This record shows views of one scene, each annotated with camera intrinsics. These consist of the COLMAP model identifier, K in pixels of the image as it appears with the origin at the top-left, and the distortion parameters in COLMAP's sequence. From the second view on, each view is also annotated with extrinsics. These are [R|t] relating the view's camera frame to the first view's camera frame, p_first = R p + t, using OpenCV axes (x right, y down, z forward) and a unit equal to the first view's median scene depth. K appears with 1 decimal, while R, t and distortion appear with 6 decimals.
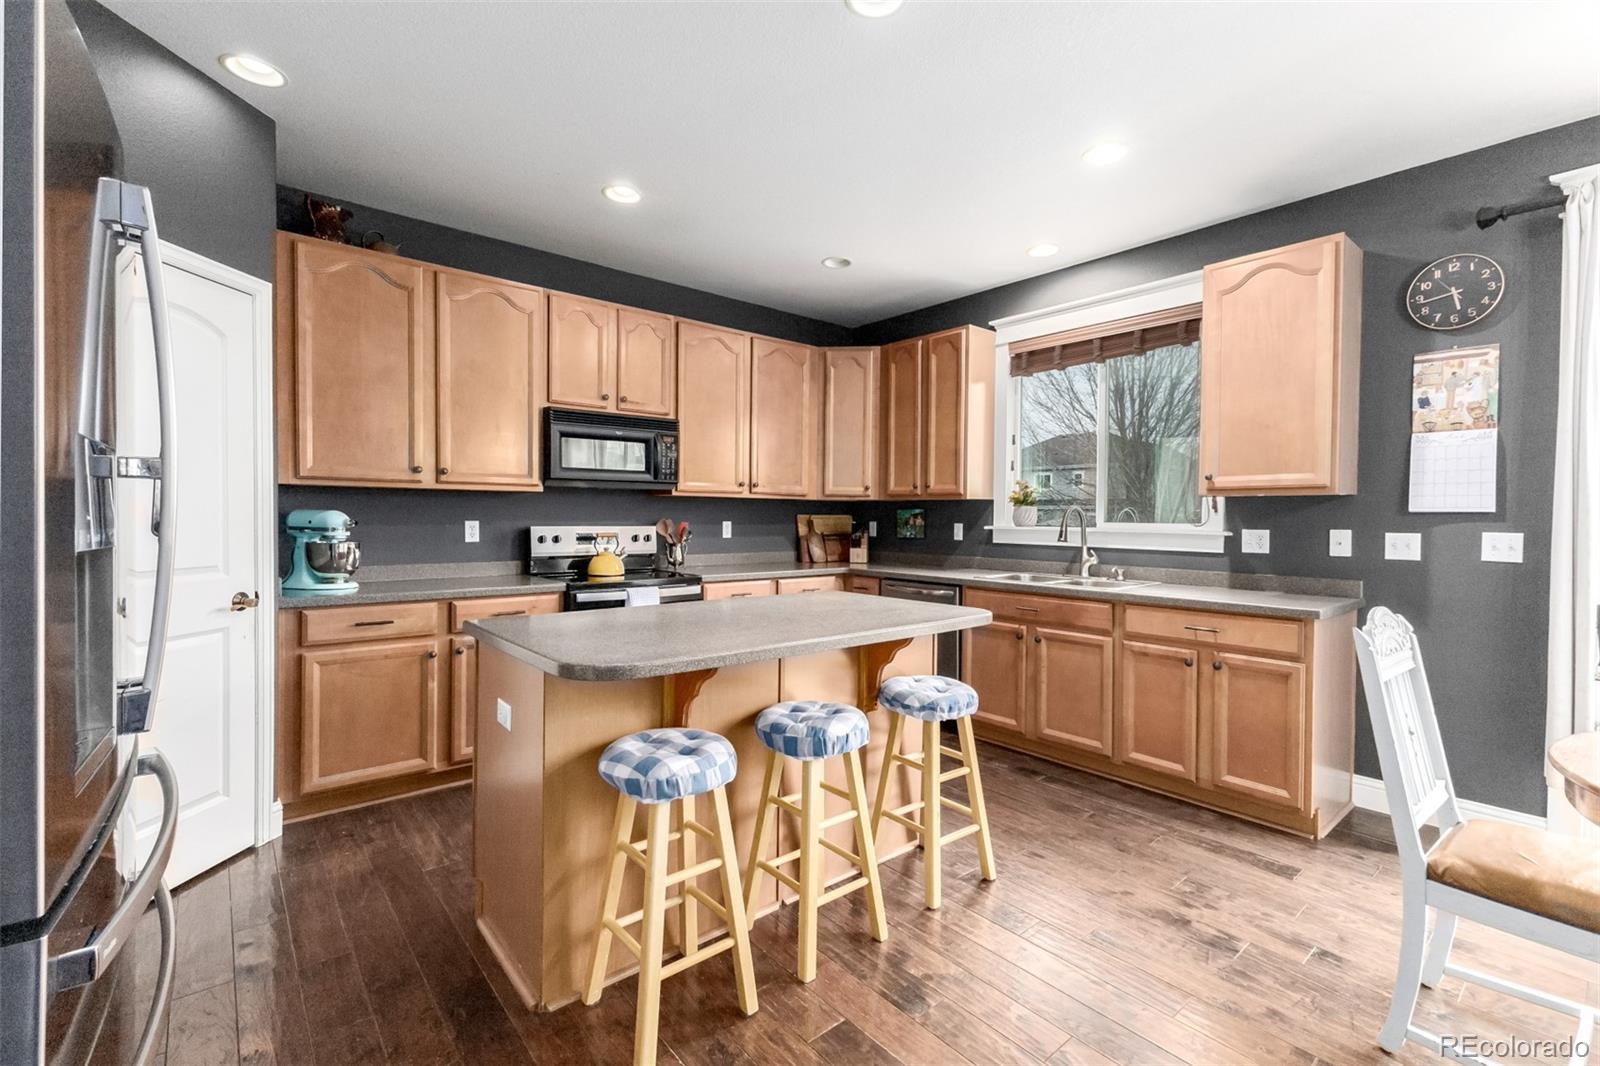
lens RADIAL K [[685.9, 0, 810.3], [0, 685.9, 526.2], [0, 0, 1]] dist [0.002491, 0.000206]
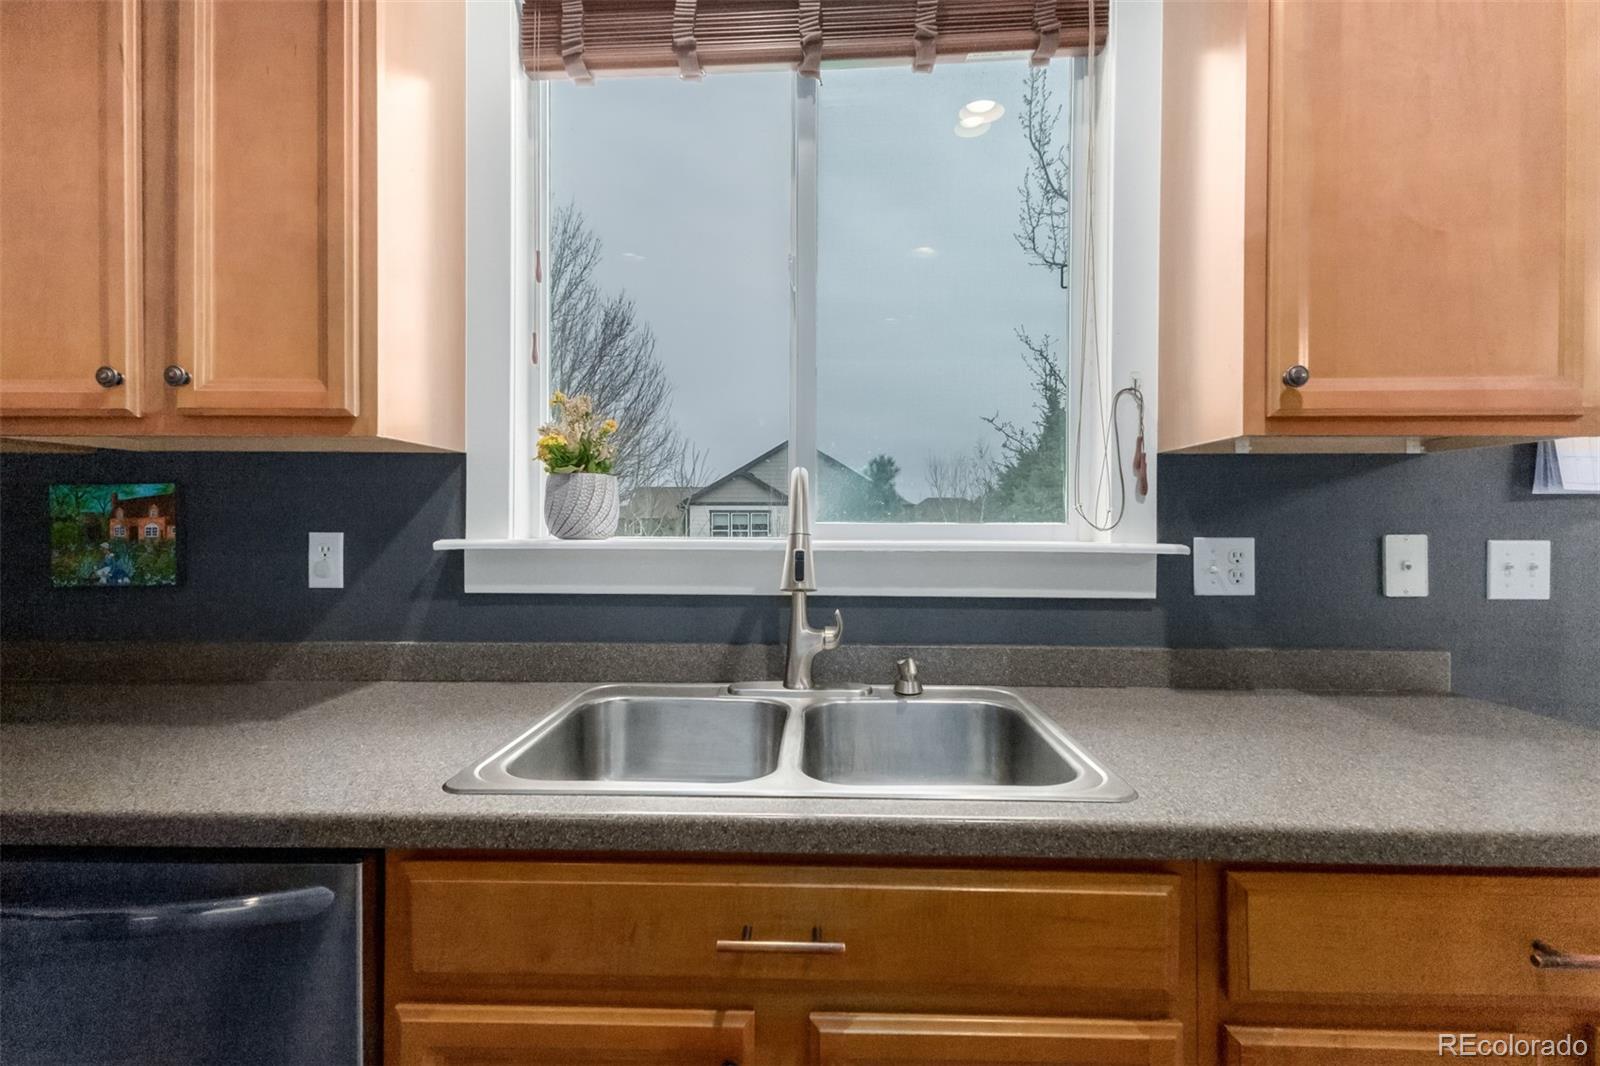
lens RADIAL K [[703.4, 0, 802.7], [0, 703.4, 524.6], [0, 0, 1]] dist [0.003539, 0.000297]
pose [[0.658247, -0.011874, 0.752709, 0.146840], [0.014255, 0.999893, 0.003307, -0.006422], [-0.752667, 0.008553, 0.658345, 0.772353]]
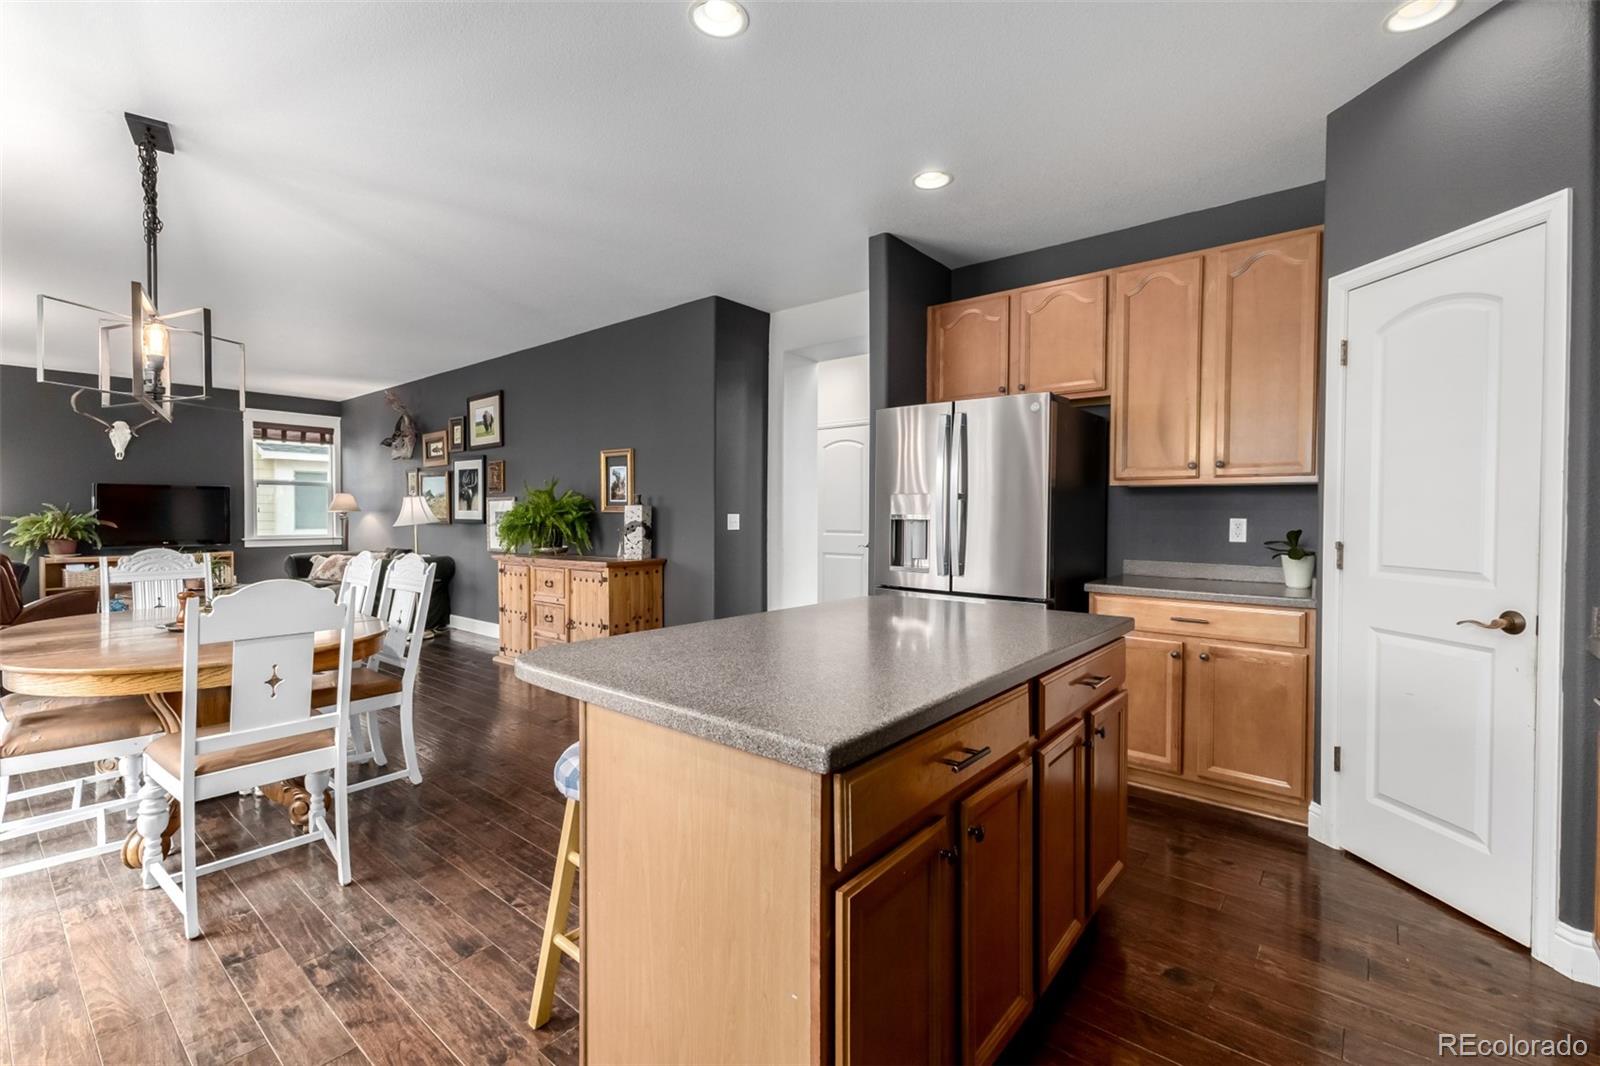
lens RADIAL K [[685.9, 0, 810.3], [0, 685.9, 526.2], [0, 0, 1]] dist [0.002491, 0.000206]
pose [[-0.980658, -0.009854, -0.195481, 0.081319], [-0.015751, 0.999466, 0.028634, -0.008017], [0.195095, 0.031159, -0.980289, 1.034857]]
